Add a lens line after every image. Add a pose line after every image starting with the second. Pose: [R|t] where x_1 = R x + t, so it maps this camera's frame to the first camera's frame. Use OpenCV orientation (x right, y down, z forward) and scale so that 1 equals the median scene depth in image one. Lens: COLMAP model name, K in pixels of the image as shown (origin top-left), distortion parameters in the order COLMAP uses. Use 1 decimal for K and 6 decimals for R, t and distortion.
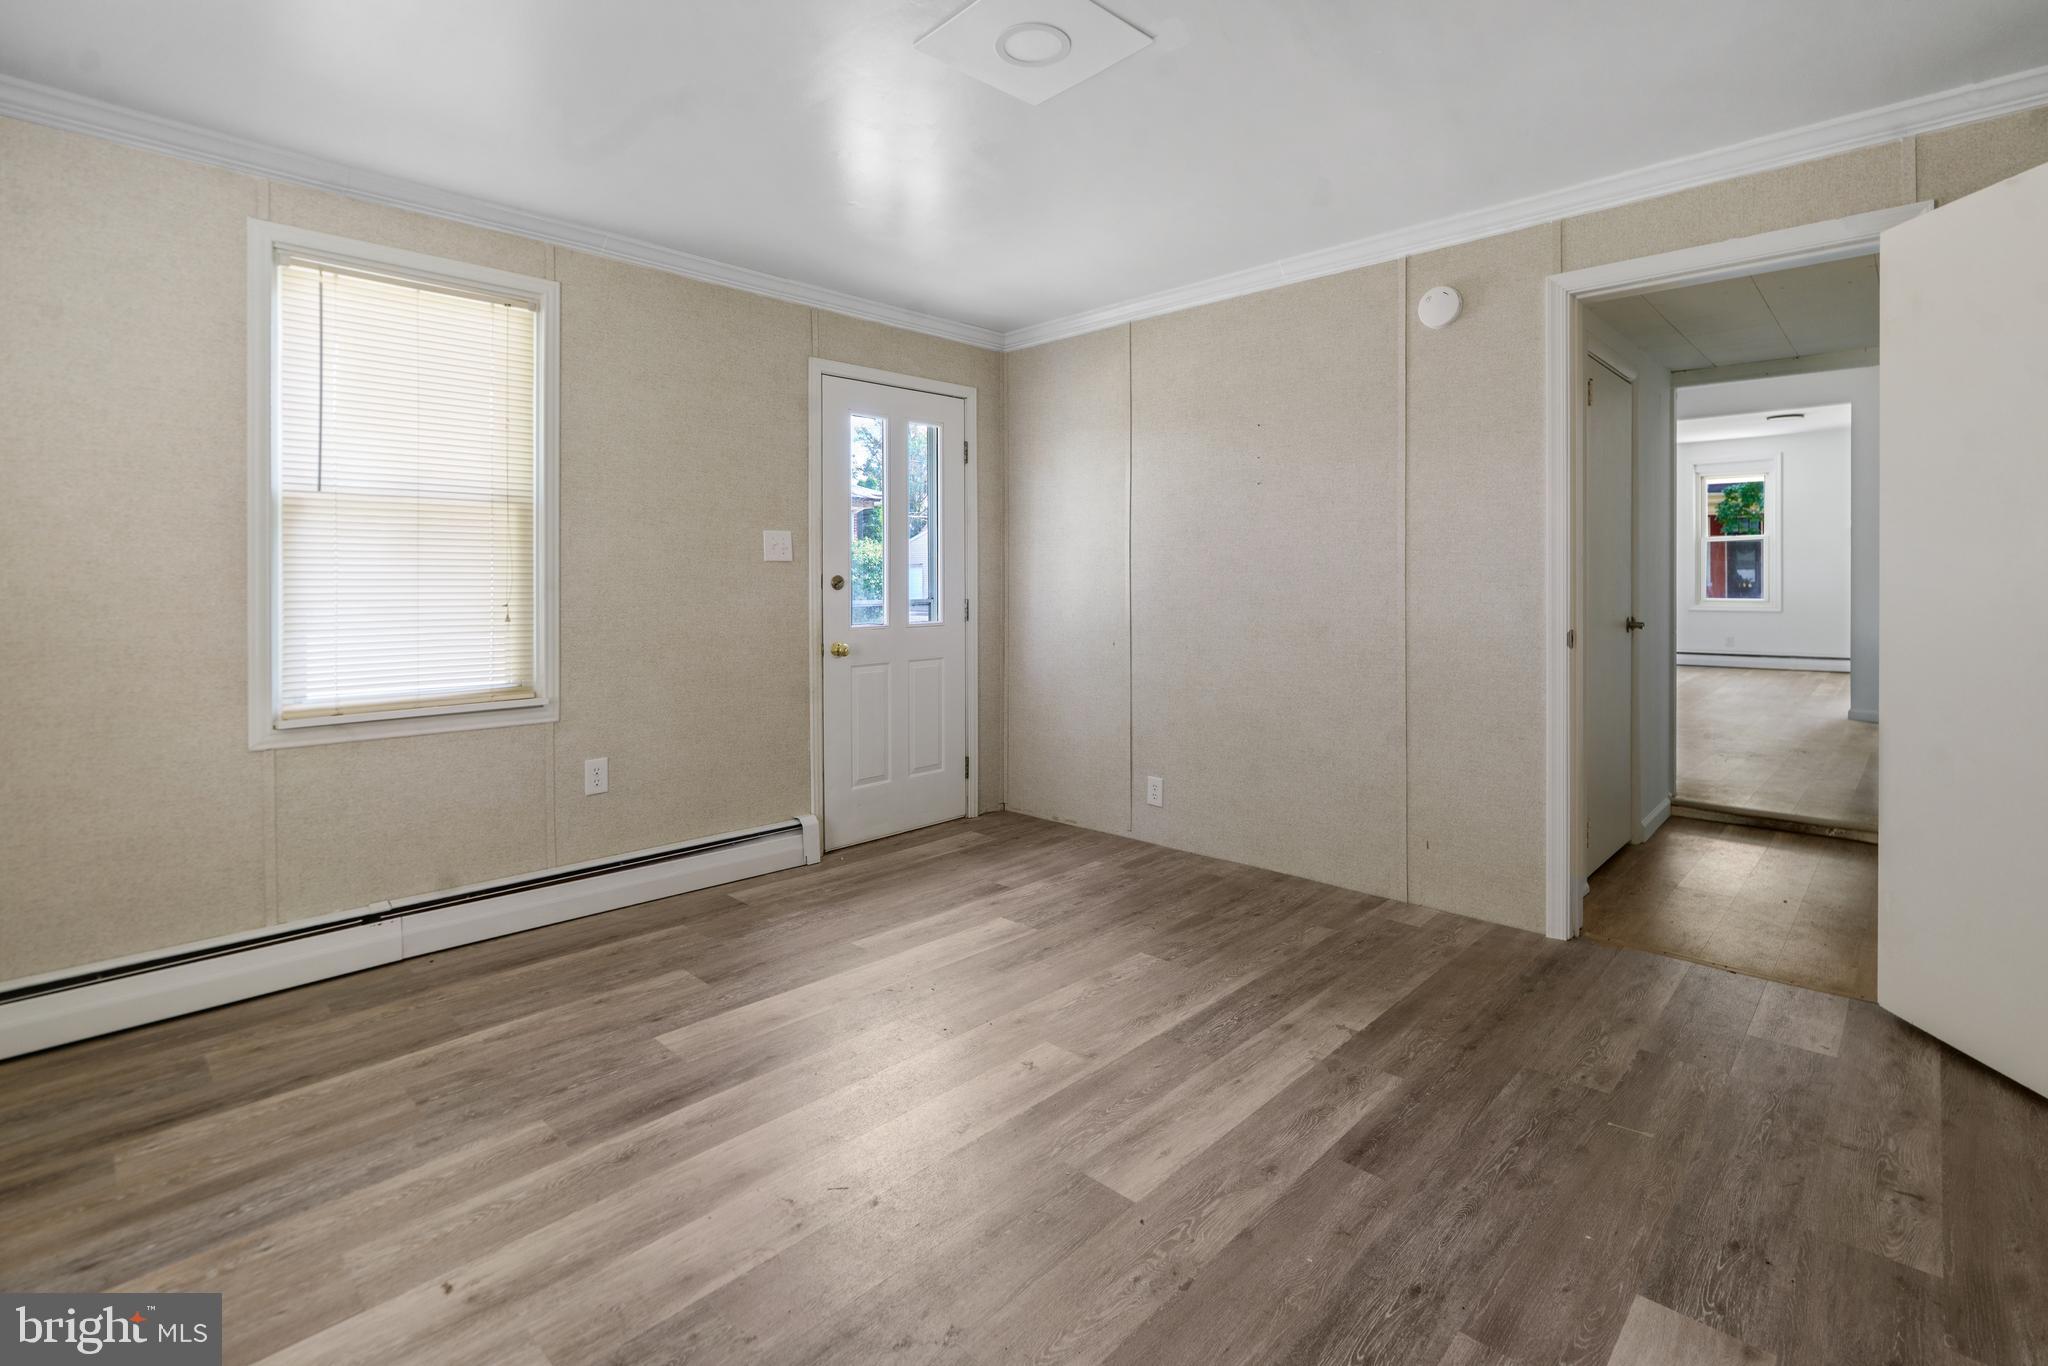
lens RADIAL K [[949.5, 0, 1023.4], [0, 949.5, 584.6], [0, 0, 1]] dist [-0.009214, 0.000302]
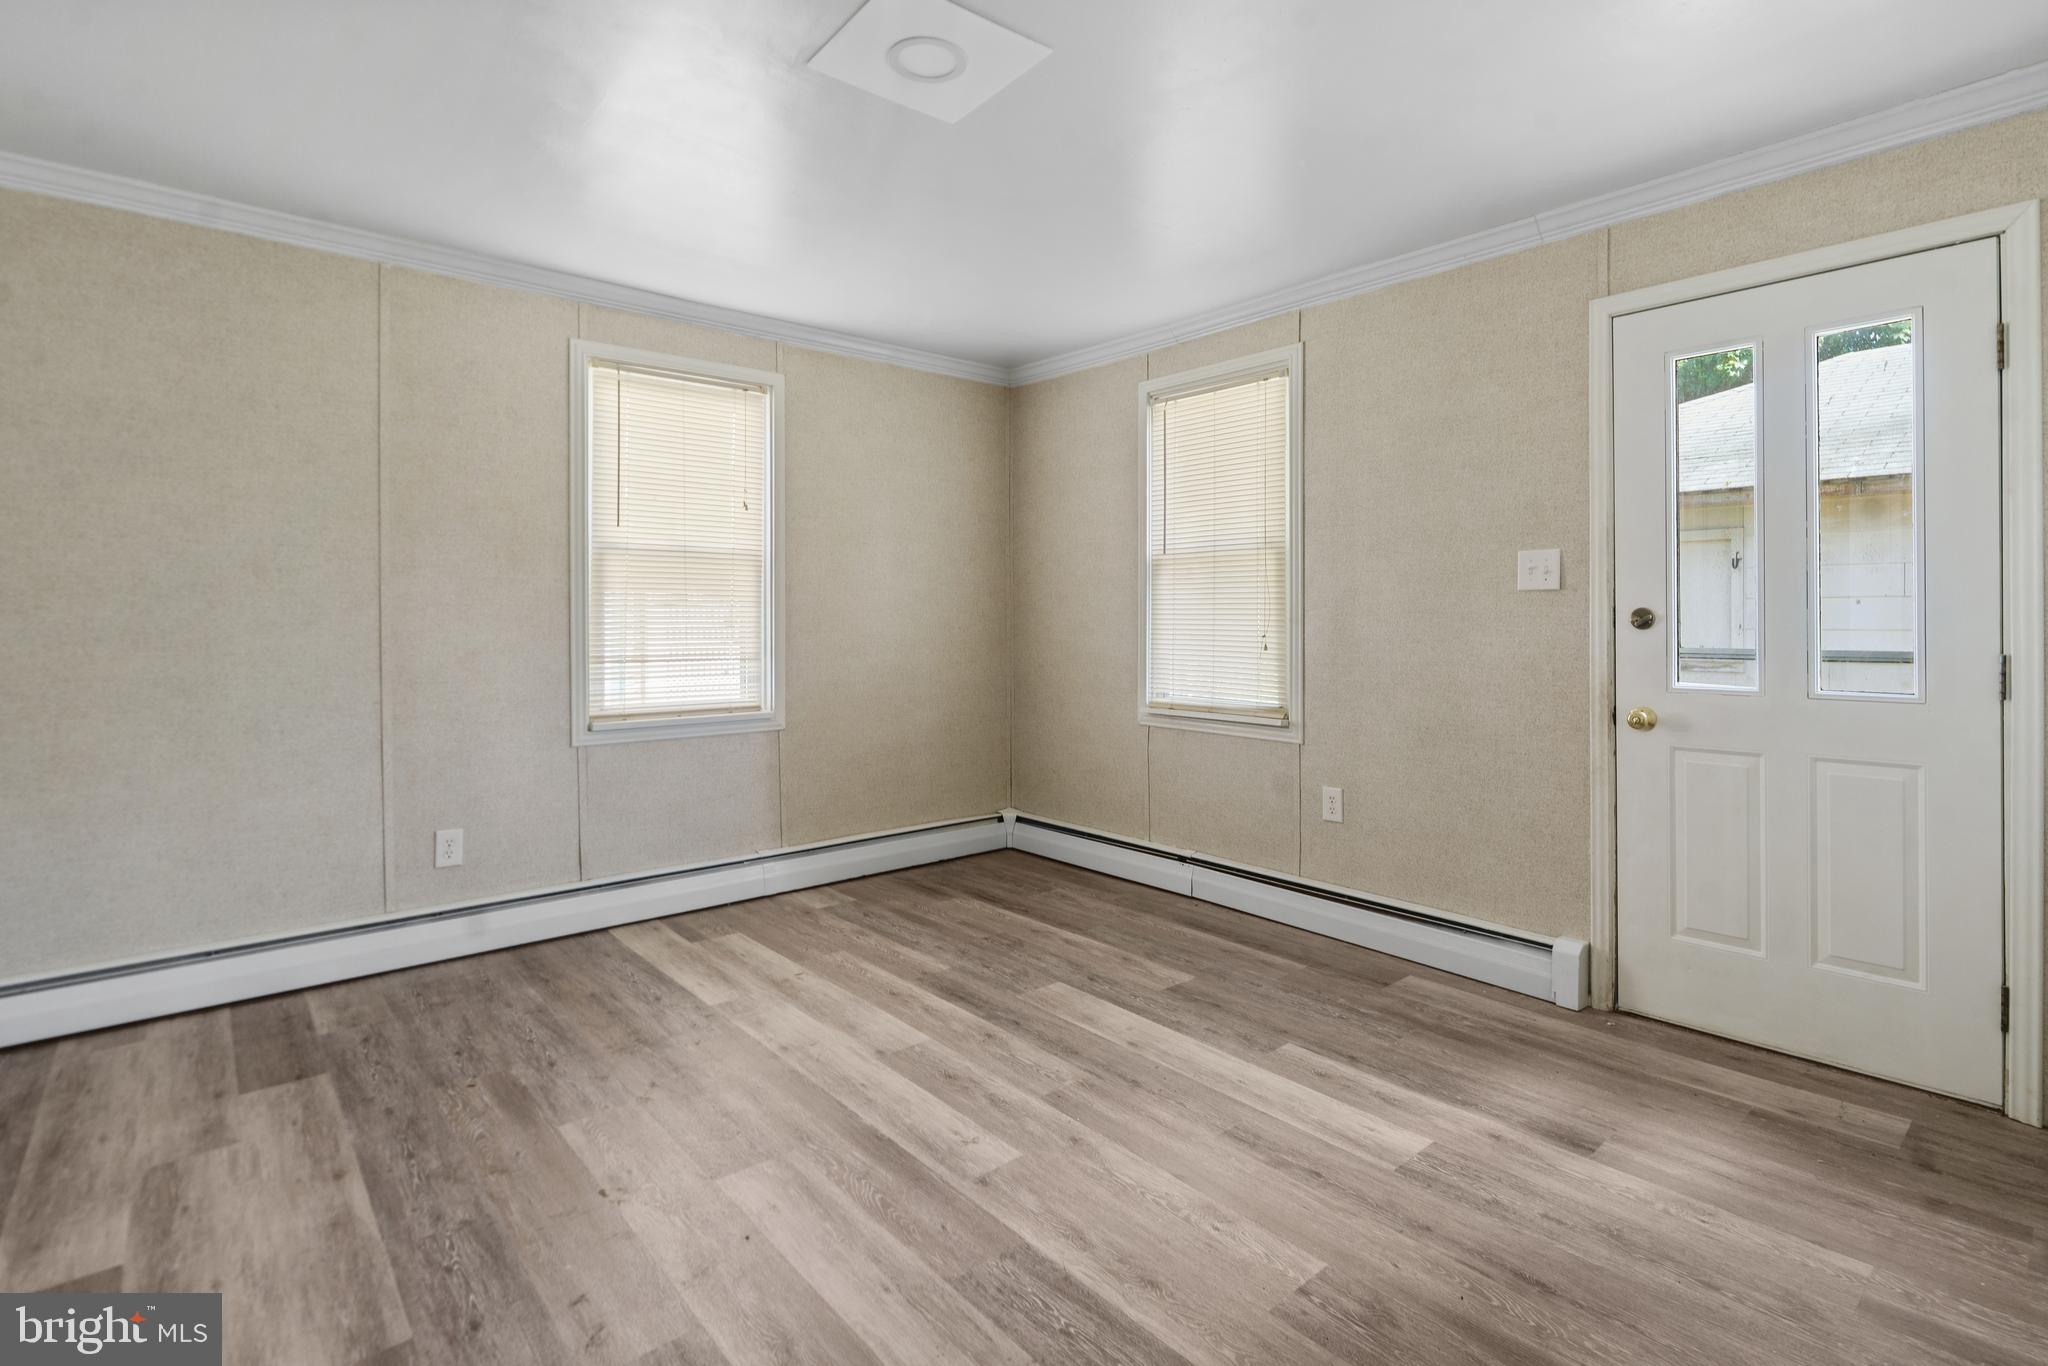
lens RADIAL K [[964.6, 0, 1029.4], [0, 964.6, 618.1], [0, 0, 1]] dist [-0.010843, 0.000280]
pose [[-0.080213, 0.004643, -0.996767, 0.780450], [-0.003884, 0.999980, 0.004971, -0.006301], [0.996770, 0.004270, -0.080193, 0.943609]]
